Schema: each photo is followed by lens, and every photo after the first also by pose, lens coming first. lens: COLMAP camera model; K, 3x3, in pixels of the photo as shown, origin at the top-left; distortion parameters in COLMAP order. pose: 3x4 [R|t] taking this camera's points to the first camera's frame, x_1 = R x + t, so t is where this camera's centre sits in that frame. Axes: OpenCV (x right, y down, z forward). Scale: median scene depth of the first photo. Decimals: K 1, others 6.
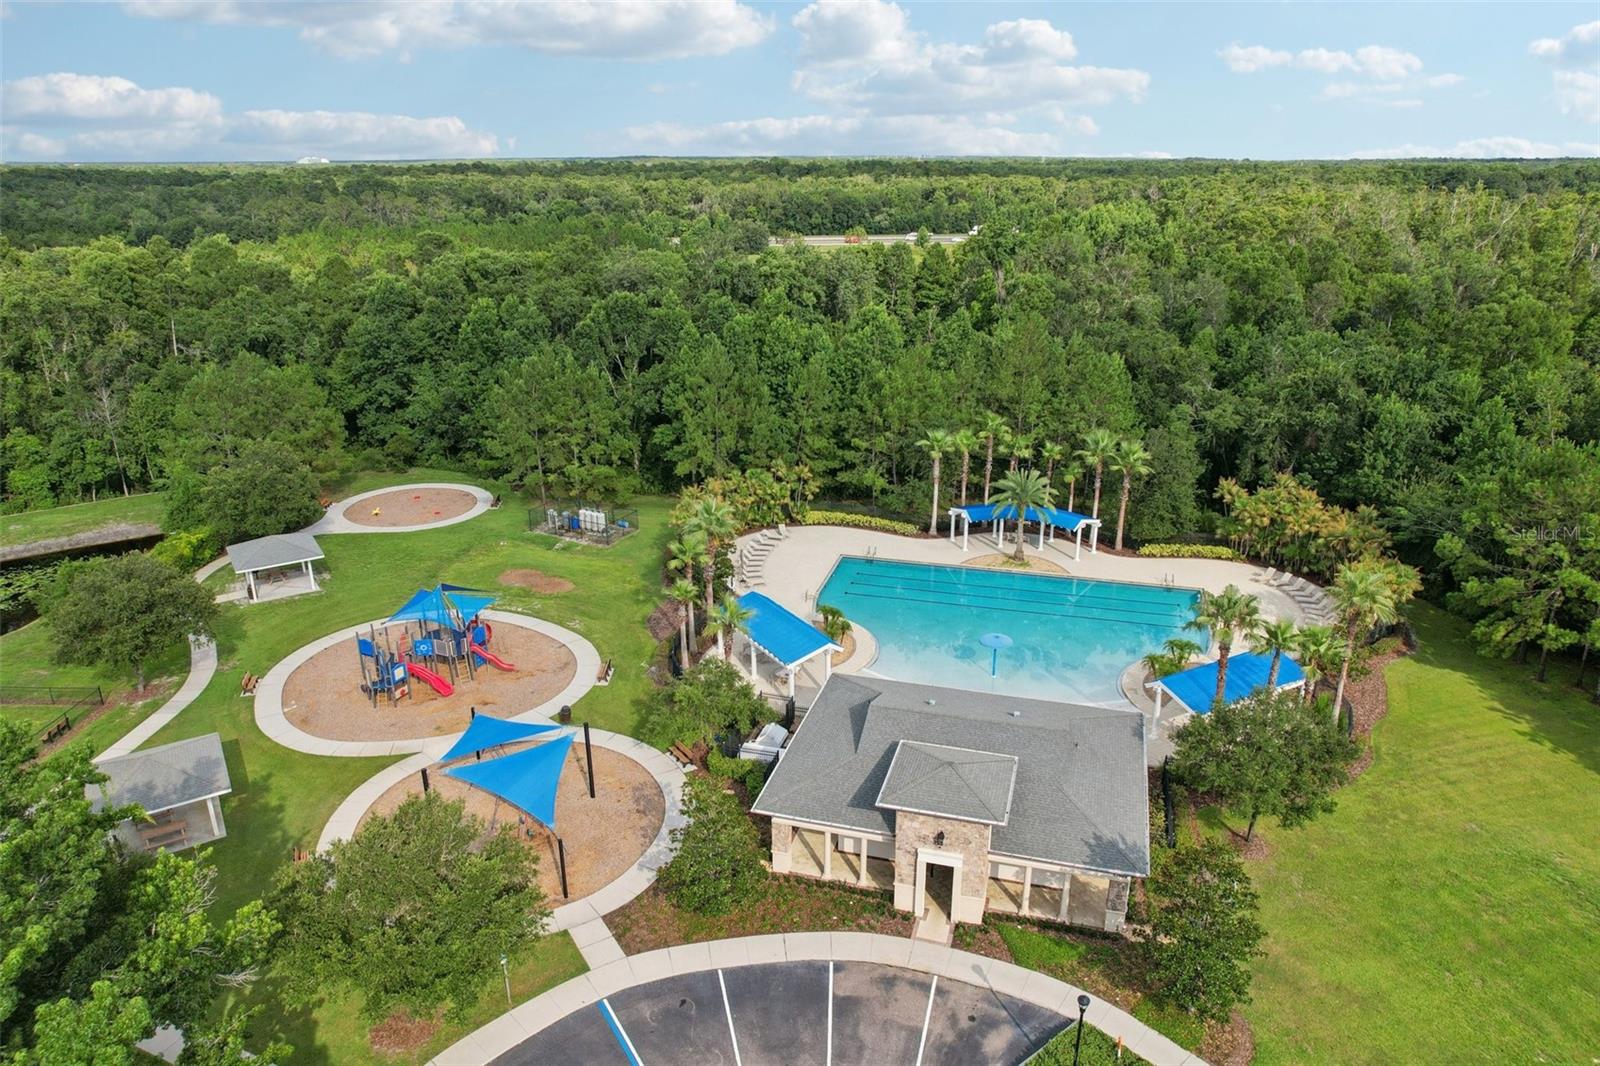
lens RADIAL K [[1024.3, 0, 800.0], [0, 1024.3, 533.0], [0, 0, 1]] dist [-0.067446, 0.051693]
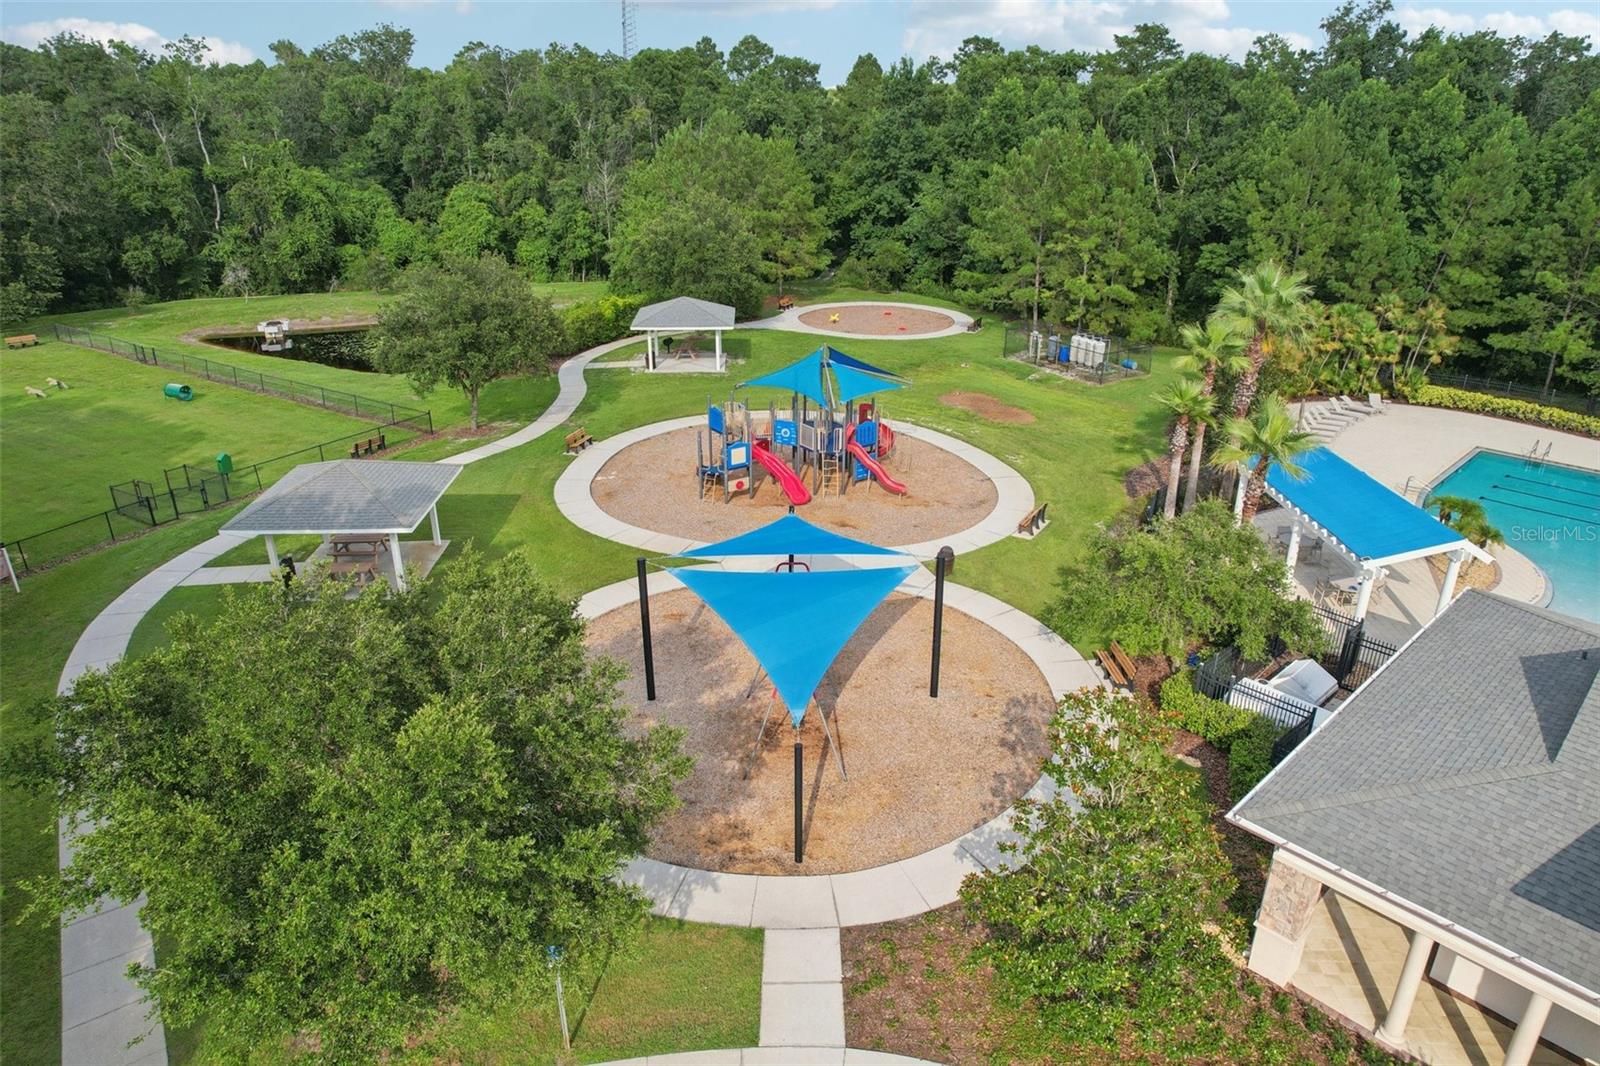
lens RADIAL K [[1024.3, 0, 800.0], [0, 1024.3, 533.0], [0, 0, 1]] dist [-0.067446, 0.051693]
pose [[0.858814, 0.205737, -0.469160, -0.014092], [-0.174540, 0.978531, 0.109605, 0.072556], [0.481637, -0.012243, 0.876285, 0.278995]]
